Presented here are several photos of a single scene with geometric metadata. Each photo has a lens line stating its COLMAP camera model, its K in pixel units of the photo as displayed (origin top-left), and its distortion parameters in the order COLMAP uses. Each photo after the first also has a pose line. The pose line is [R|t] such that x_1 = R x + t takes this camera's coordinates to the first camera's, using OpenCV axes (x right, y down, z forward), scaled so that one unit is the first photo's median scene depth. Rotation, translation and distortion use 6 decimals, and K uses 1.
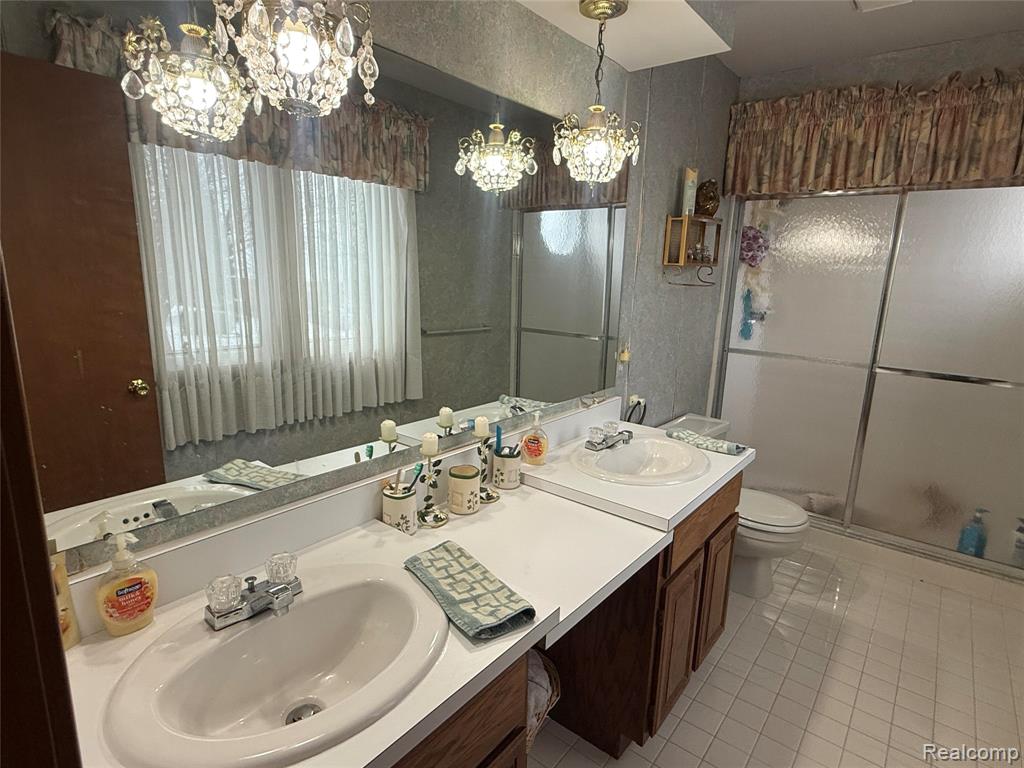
lens RADIAL K [[548.2, 0, 512.5], [0, 548.2, 386.3], [0, 0, 1]] dist [-0.002621, -0.000029]
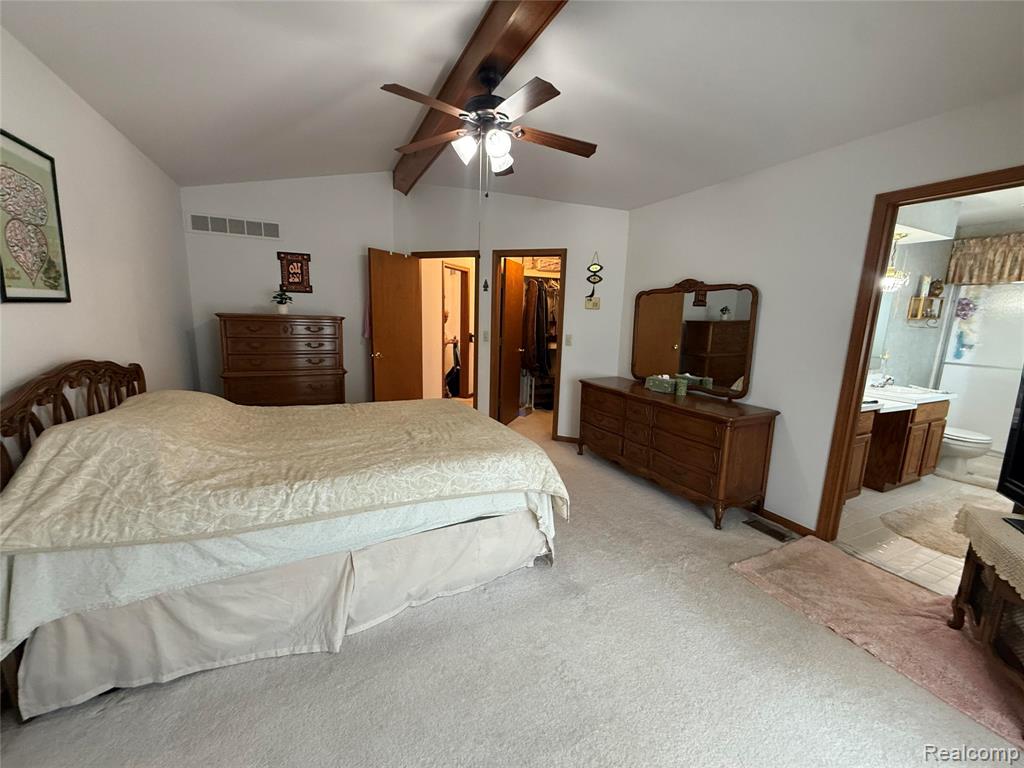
lens RADIAL K [[412.9, 0, 513.1], [0, 412.9, 384.3], [0, 0, 1]] dist [0.006415, -0.000448]
pose [[0.906800, 0.070664, -0.415597, -0.411835], [-0.093048, 0.995087, -0.033827, 0.225455], [0.411165, 0.069345, 0.908920, -1.056625]]
